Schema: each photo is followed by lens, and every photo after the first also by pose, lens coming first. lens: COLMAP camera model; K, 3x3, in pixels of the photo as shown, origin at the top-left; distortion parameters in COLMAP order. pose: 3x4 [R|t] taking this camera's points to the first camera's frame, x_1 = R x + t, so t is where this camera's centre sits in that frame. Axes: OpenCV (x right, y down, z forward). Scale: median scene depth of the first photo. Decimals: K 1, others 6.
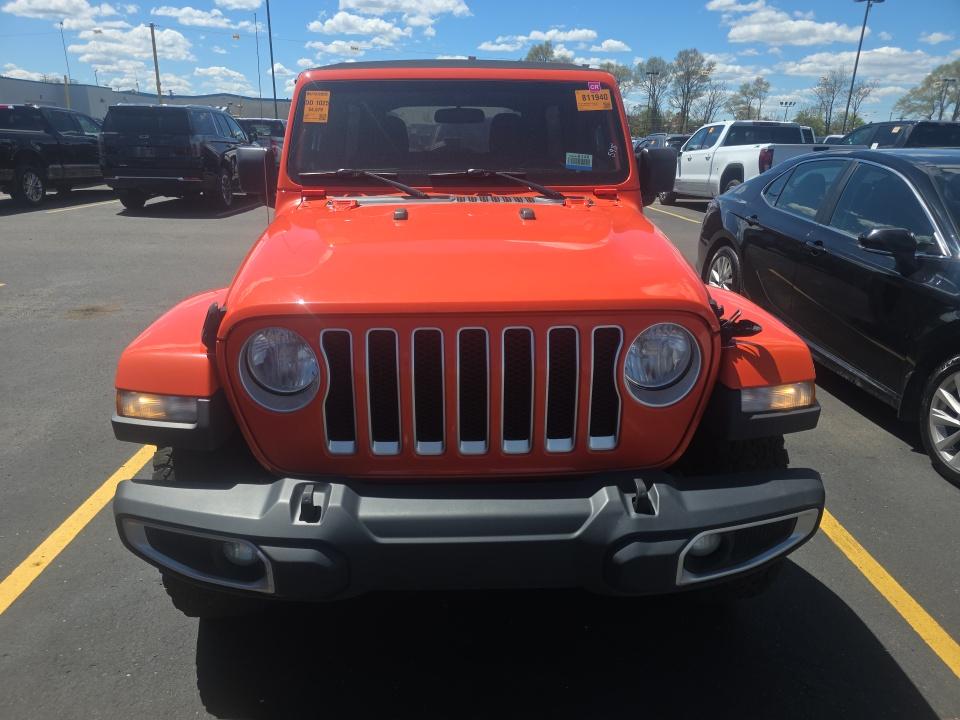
lens RADIAL K [[655.7, 0, 471.4], [0, 655.7, 367.8], [0, 0, 1]] dist [0.030826, -0.024281]
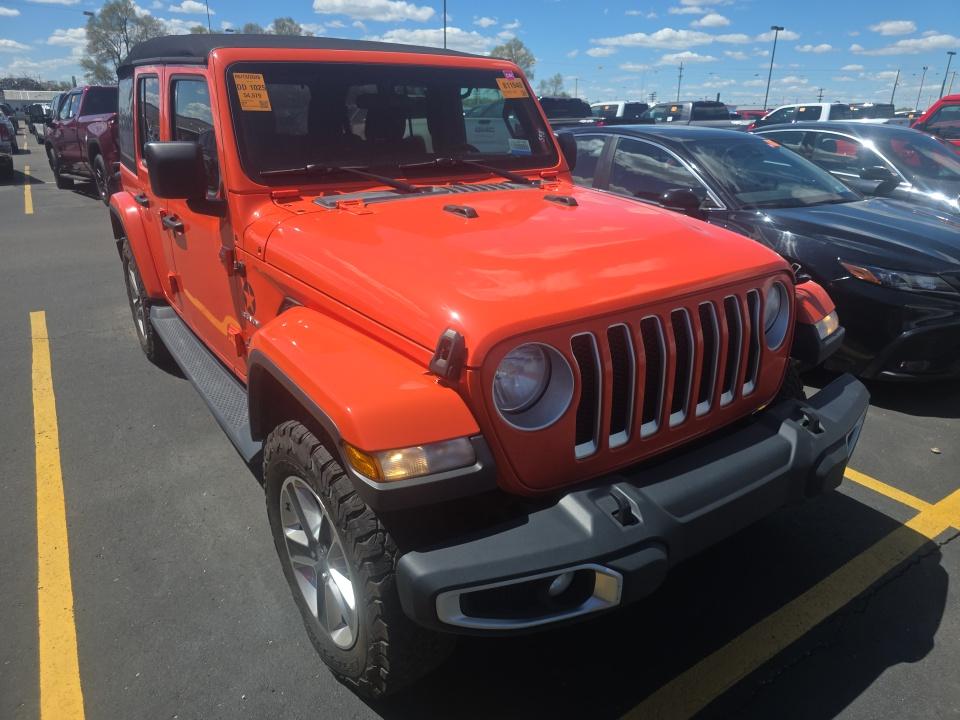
lens RADIAL K [[655.7, 0, 488.7], [0, 655.7, 350.8], [0, 0, 1]] dist [0.030826, -0.024281]
pose [[0.842182, -0.190233, 0.504520, -0.458851], [0.180719, 0.981162, 0.068285, -0.070043], [-0.508005, 0.033668, 0.860696, 0.120640]]
